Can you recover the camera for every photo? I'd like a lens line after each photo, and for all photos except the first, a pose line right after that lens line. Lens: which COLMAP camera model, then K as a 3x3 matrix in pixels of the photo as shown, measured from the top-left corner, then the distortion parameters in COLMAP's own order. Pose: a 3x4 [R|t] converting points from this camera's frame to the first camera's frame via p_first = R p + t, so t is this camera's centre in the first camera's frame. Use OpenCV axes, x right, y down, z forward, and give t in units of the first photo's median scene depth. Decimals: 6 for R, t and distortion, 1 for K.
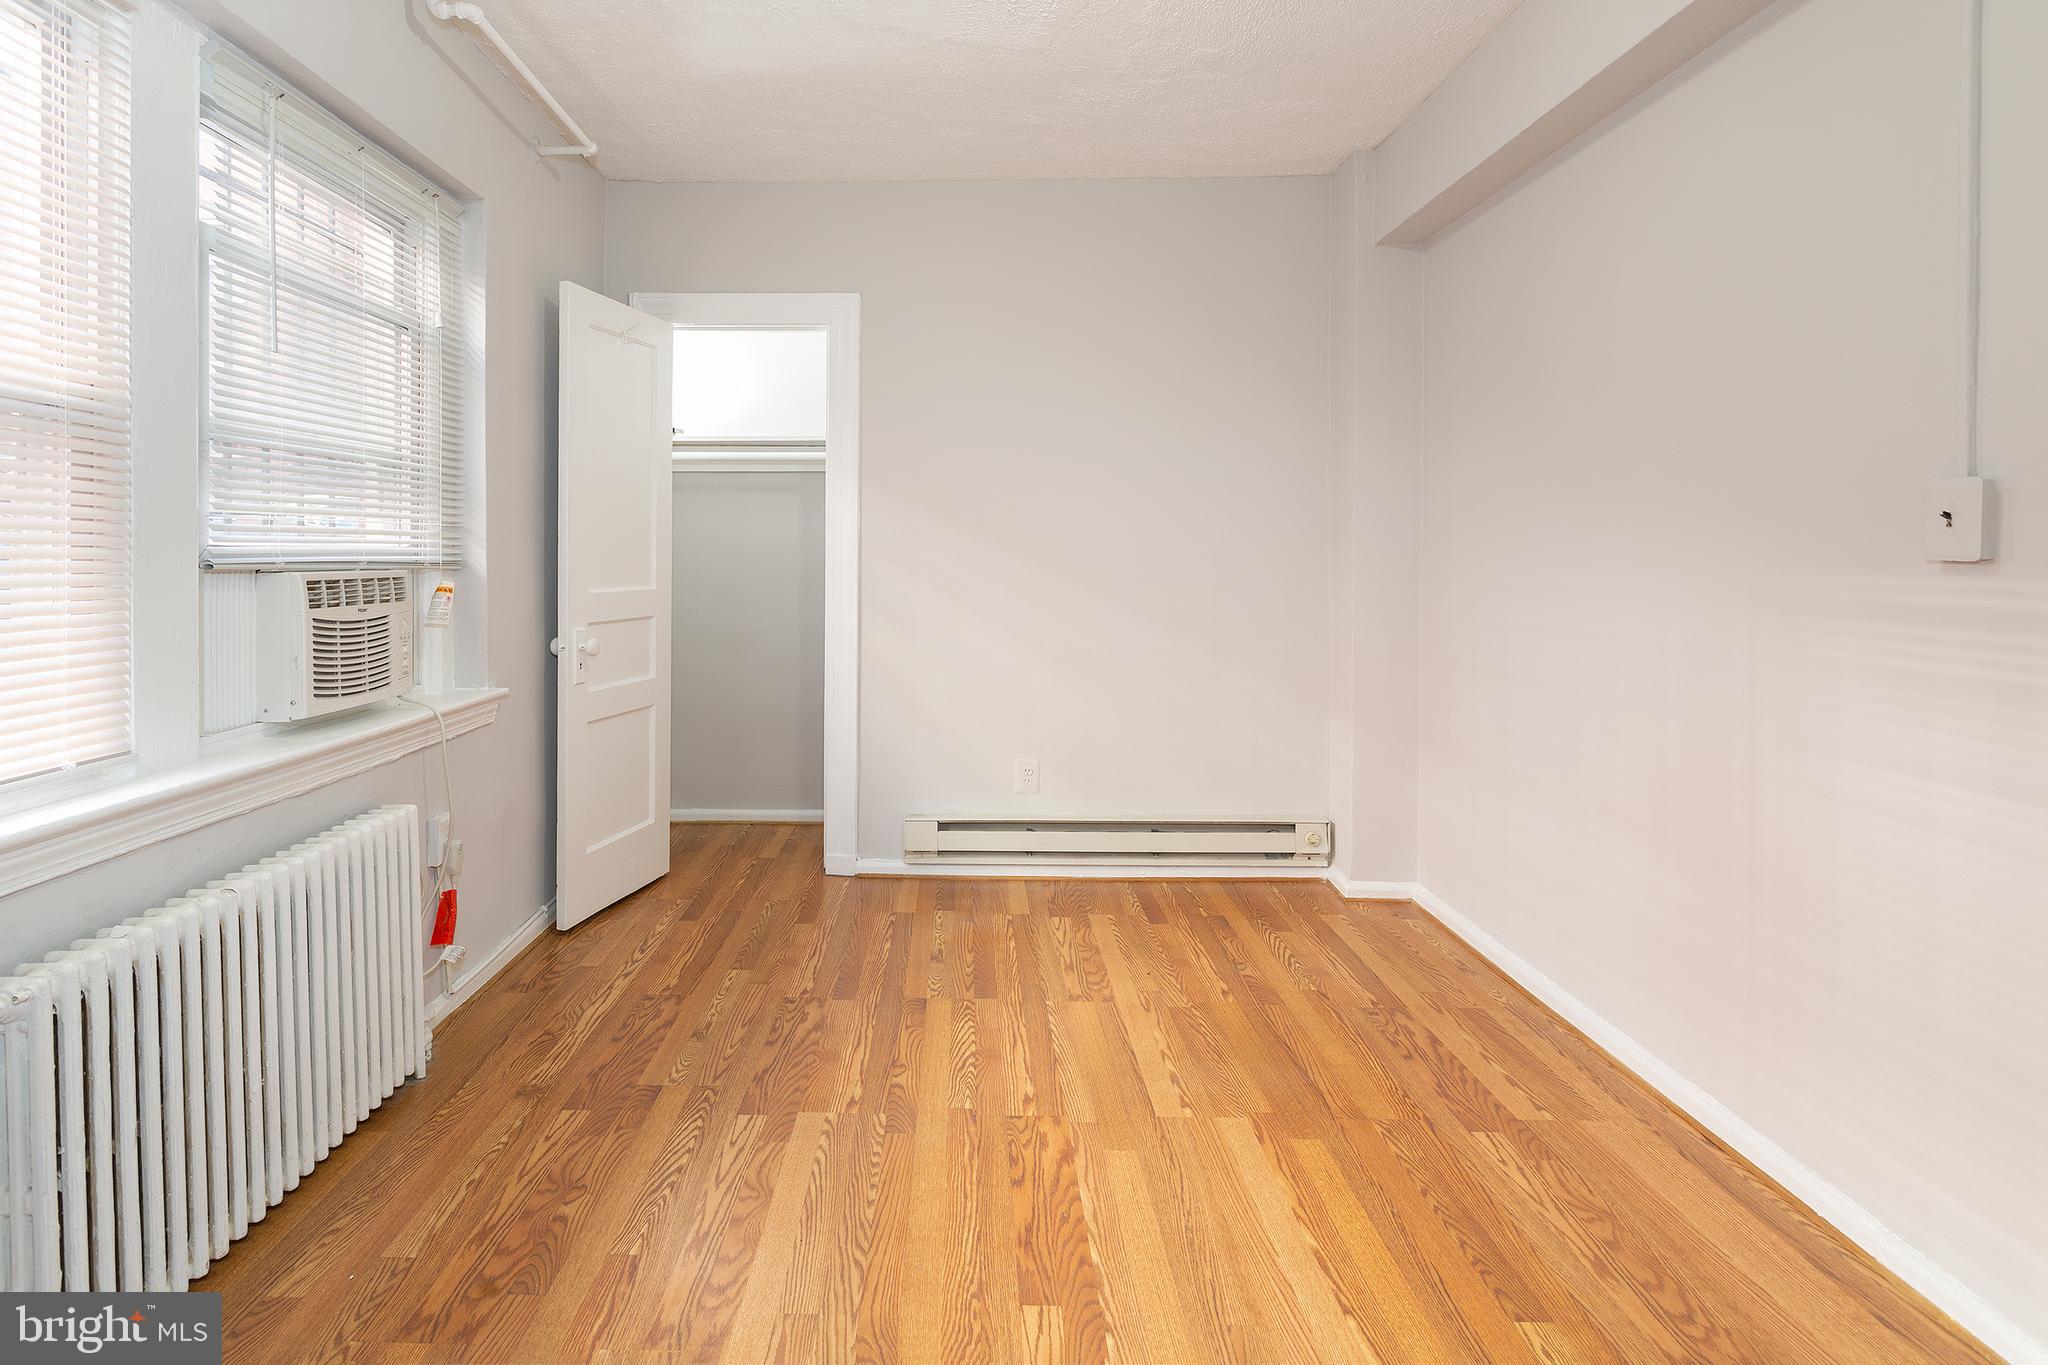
lens RADIAL K [[1038.6, 0, 1099.4], [0, 1038.6, 593.1], [0, 0, 1]] dist [-0.000592, 0.000301]
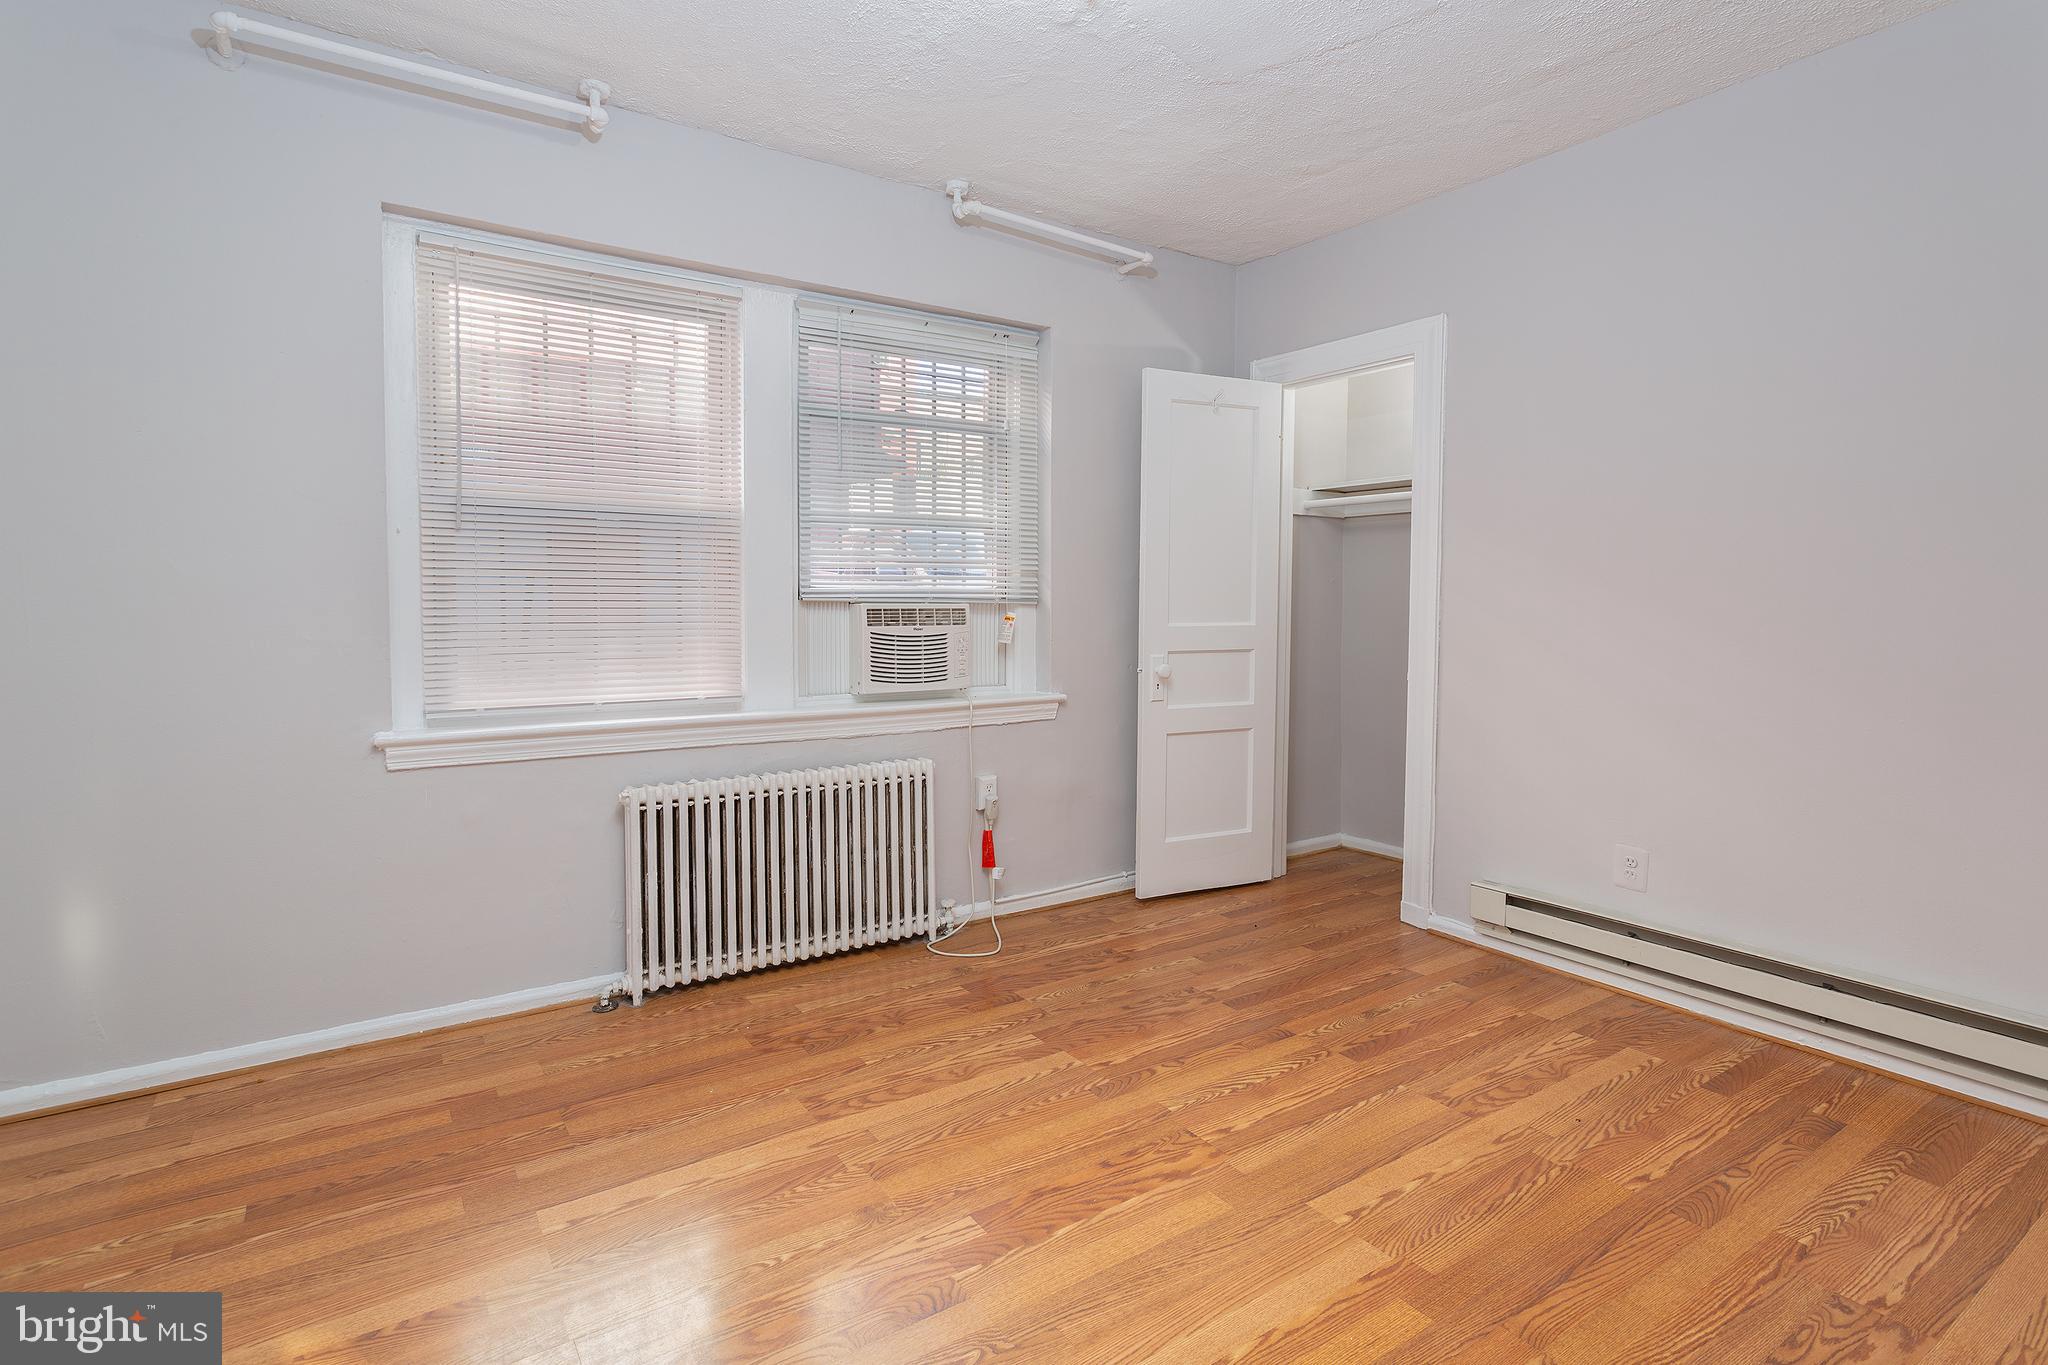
lens RADIAL K [[1071.7, 0, 1024.0], [0, 1071.7, 682.5], [0, 0, 1]] dist [0.000747, 0.000888]
pose [[0.522172, 0.066511, -0.850243, 0.616481], [-0.032619, 0.997782, 0.058019, -0.001709], [0.852216, -0.002562, 0.523183, 0.258511]]
